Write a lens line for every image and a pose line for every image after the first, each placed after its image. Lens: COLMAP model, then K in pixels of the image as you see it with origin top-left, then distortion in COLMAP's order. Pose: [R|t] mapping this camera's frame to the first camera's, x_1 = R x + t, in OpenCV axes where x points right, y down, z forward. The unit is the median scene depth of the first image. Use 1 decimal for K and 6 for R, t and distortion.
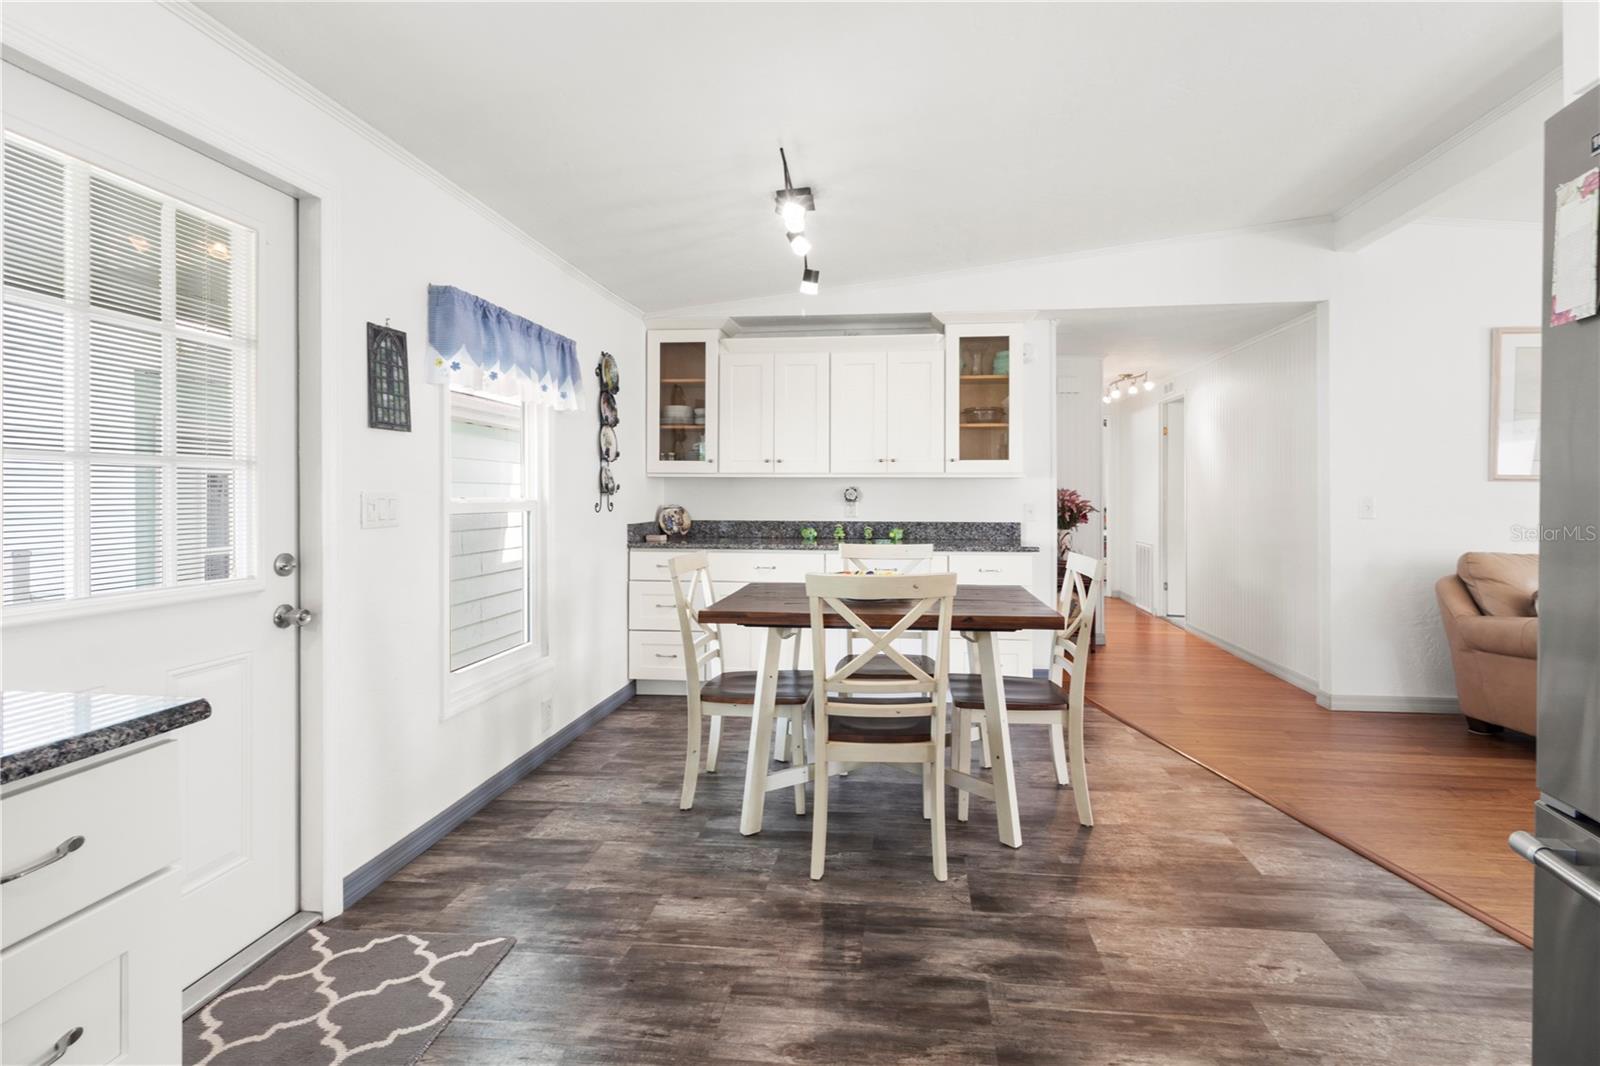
lens RADIAL K [[760.7, 0, 831.0], [0, 760.7, 488.0], [0, 0, 1]] dist [0.007546, -0.000590]
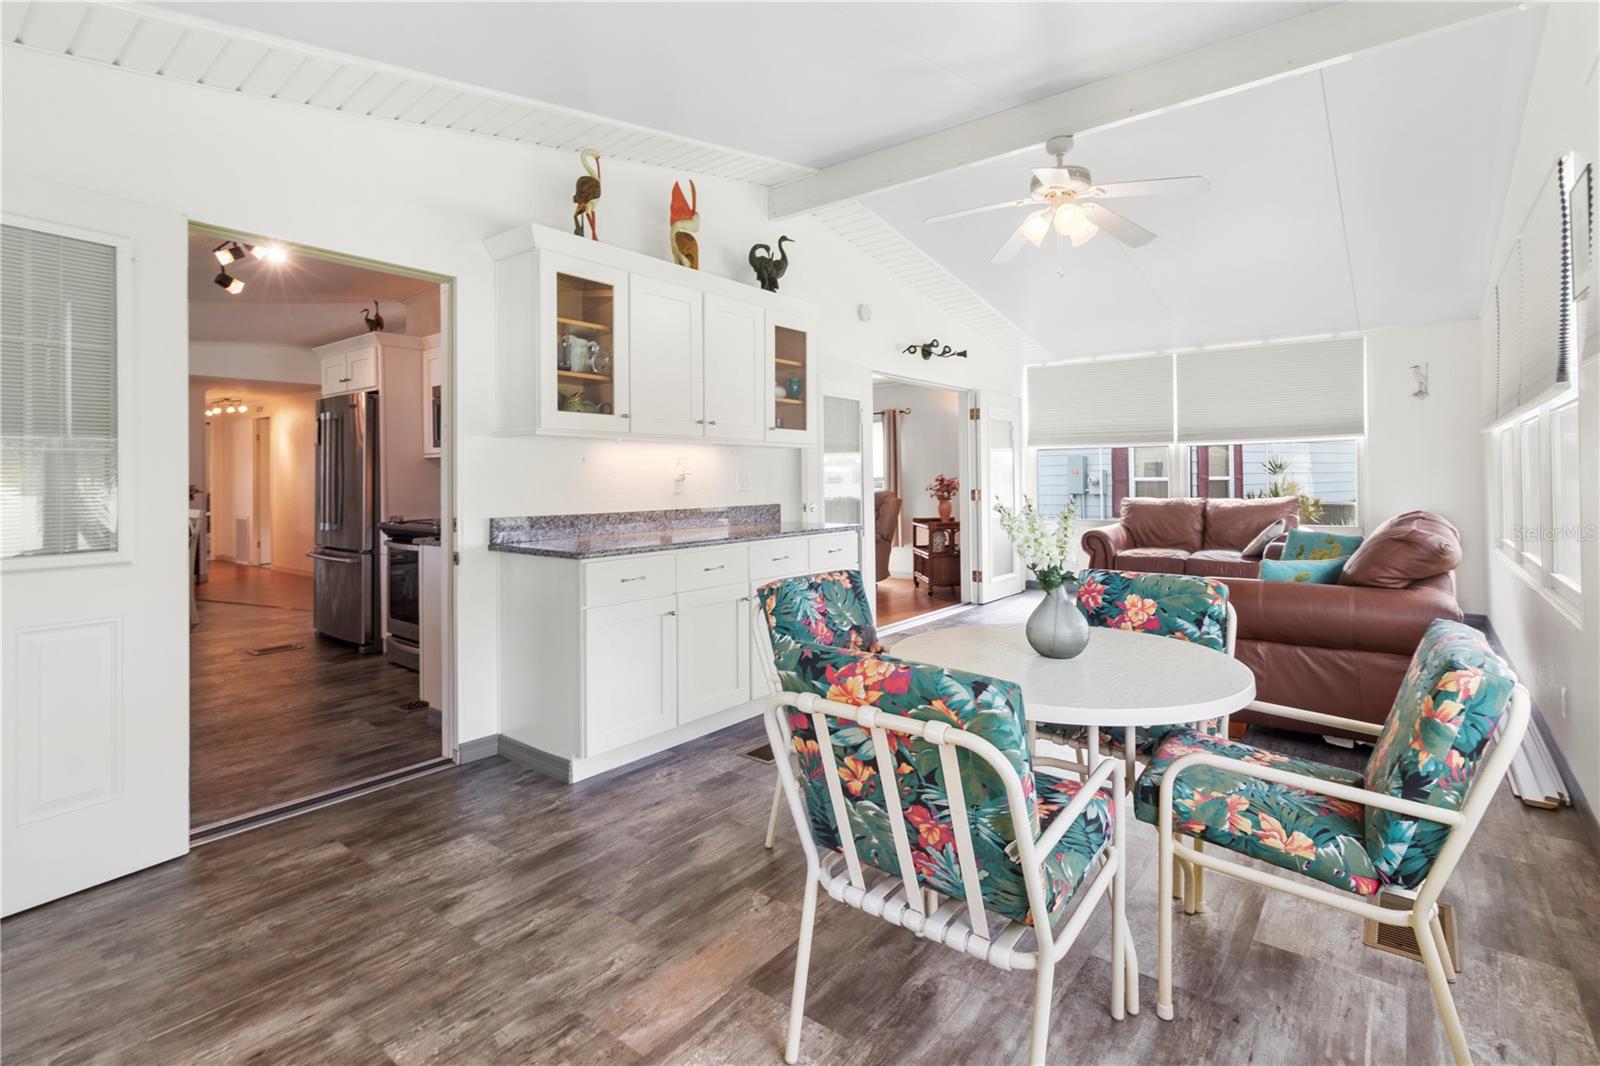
lens RADIAL K [[760.7, 0, 818.7], [0, 760.7, 480.8], [0, 0, 1]] dist [0.007546, -0.000590]
pose [[0.526174, -0.003870, 0.850368, -0.407055], [-0.004592, 0.999962, 0.007393, -0.010446], [-0.850364, -0.007795, 0.526136, -1.157190]]
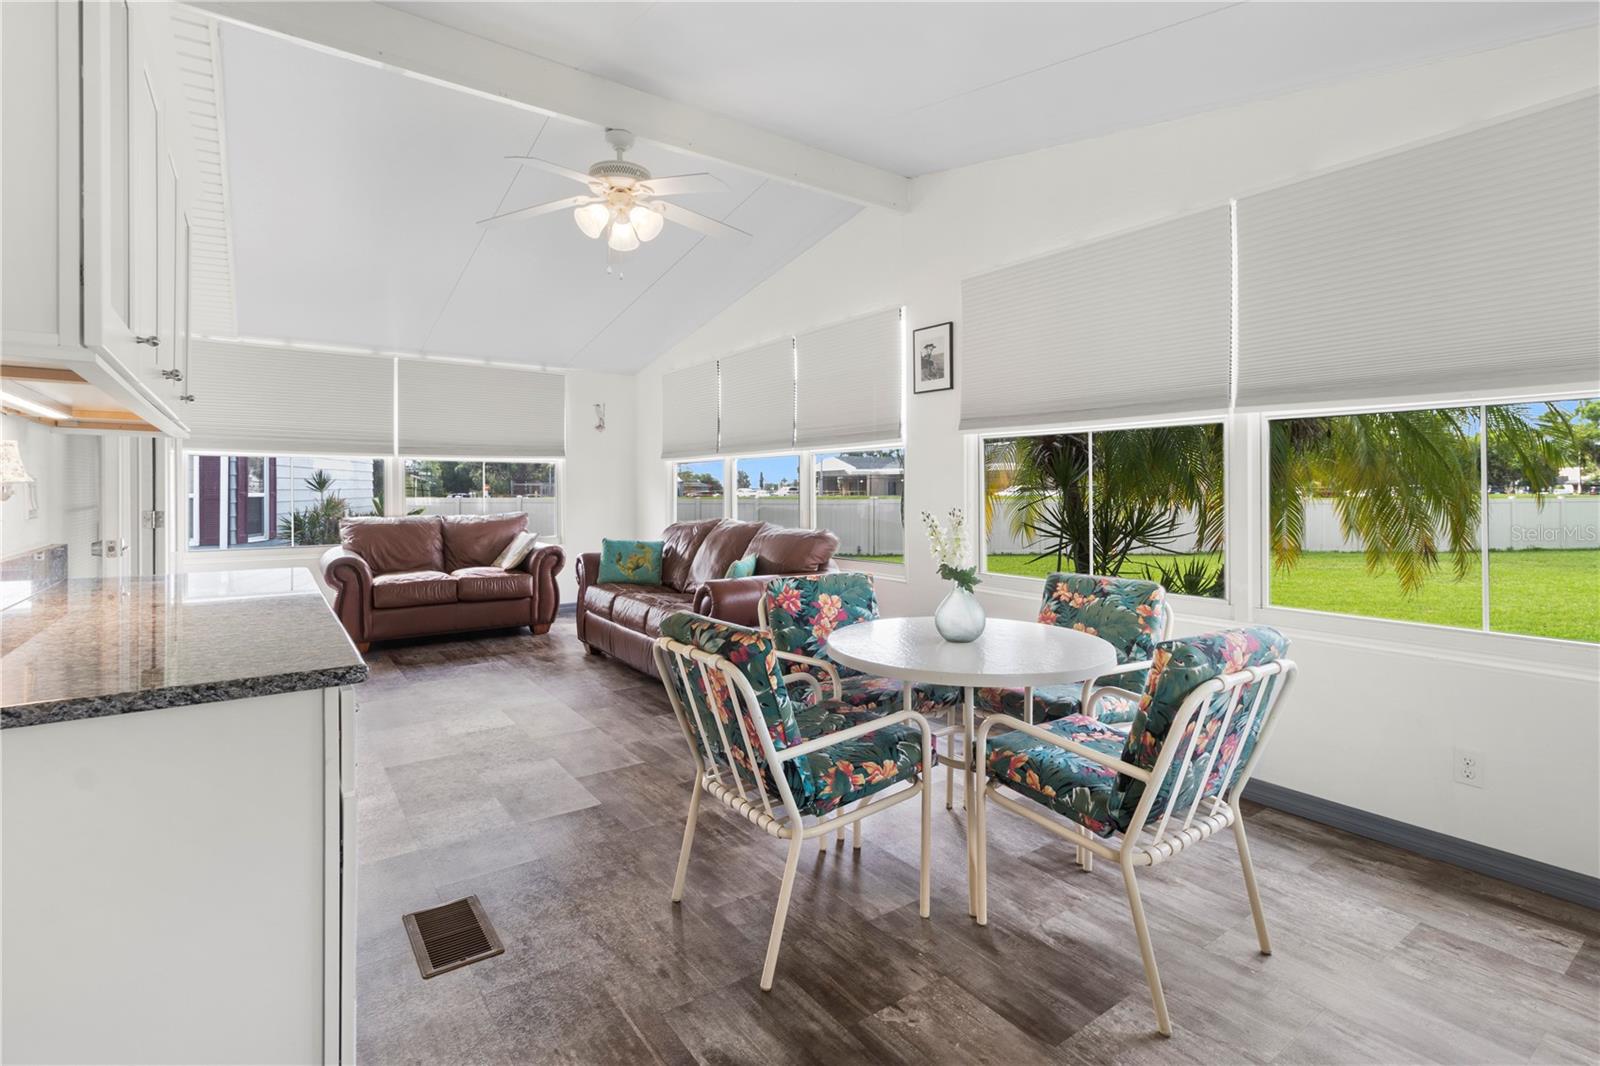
lens RADIAL K [[760.7, 0, 796.8], [0, 760.7, 528.2], [0, 0, 1]] dist [0.007546, -0.000590]
pose [[-0.668417, -0.032757, 0.743065, -0.255743], [-0.004046, 0.999175, 0.040409, -0.005017], [-0.743776, 0.024004, -0.667998, -0.540553]]
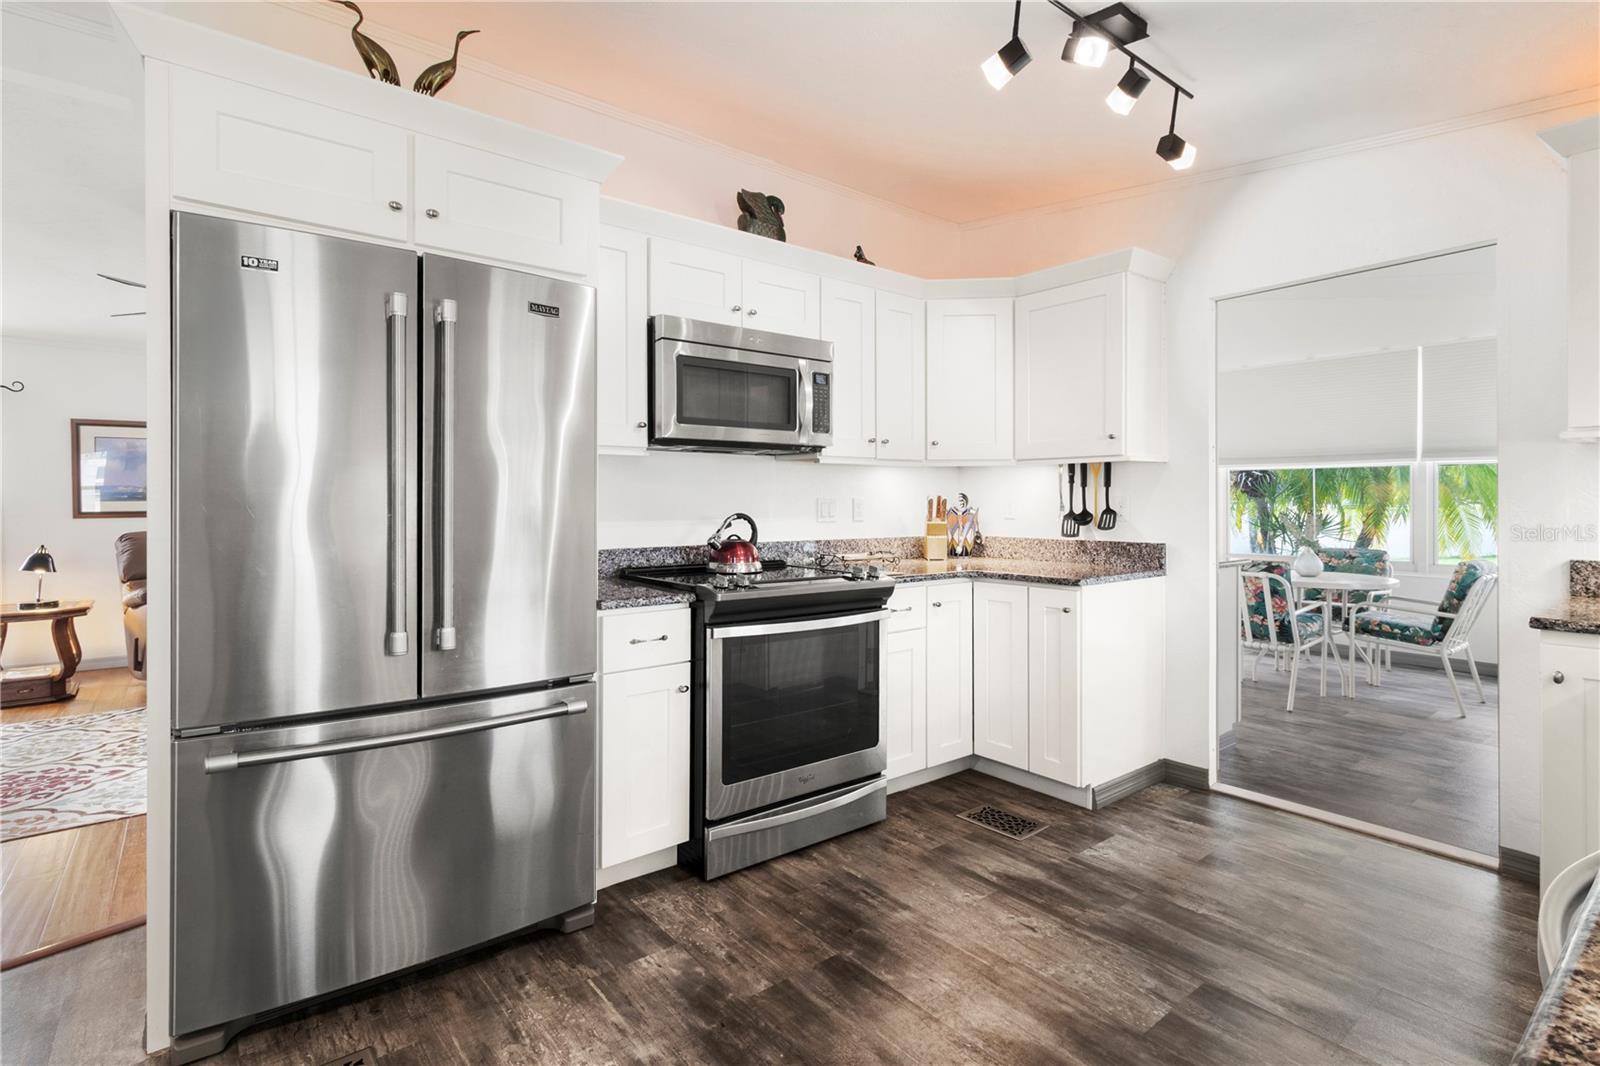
lens RADIAL K [[760.7, 0, 828.9], [0, 760.7, 508.9], [0, 0, 1]] dist [0.007546, -0.000590]
pose [[-0.709957, -0.005941, 0.704220, -0.210195], [-0.007905, 0.999969, 0.000466, 0.005433], [-0.704201, -0.005236, -0.709982, 0.323437]]
